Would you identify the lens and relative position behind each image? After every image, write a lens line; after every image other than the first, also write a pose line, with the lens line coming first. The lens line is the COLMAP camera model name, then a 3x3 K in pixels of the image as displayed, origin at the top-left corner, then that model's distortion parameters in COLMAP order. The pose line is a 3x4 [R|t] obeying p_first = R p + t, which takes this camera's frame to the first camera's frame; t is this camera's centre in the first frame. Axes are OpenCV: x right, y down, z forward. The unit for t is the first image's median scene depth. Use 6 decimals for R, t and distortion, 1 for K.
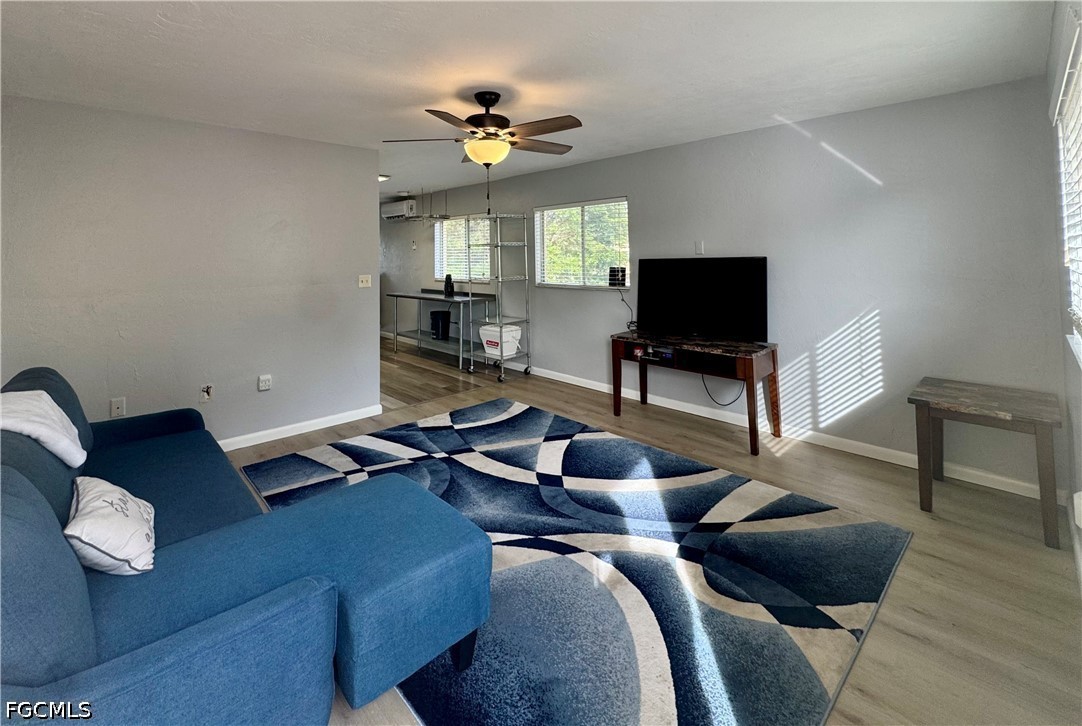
lens RADIAL K [[459.5, 0, 541.0], [0, 459.5, 363.0], [0, 0, 1]] dist [-0.000887, -0.000165]
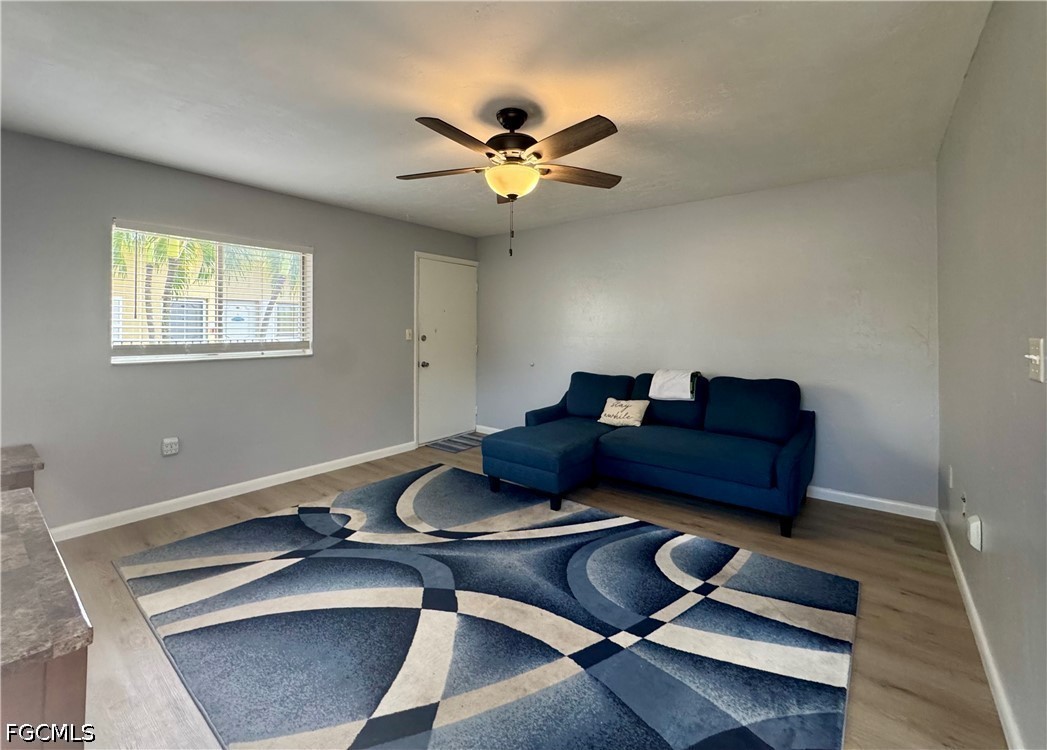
lens RADIAL K [[445.3, 0, 523.5], [0, 445.3, 375.0], [0, 0, 1]] dist [0.000216, 0.000190]
pose [[-0.992802, 0.017421, -0.118494, -0.032985], [-0.019341, 0.953058, 0.302170, -0.290376], [0.118196, 0.302286, -0.945861, 1.469508]]
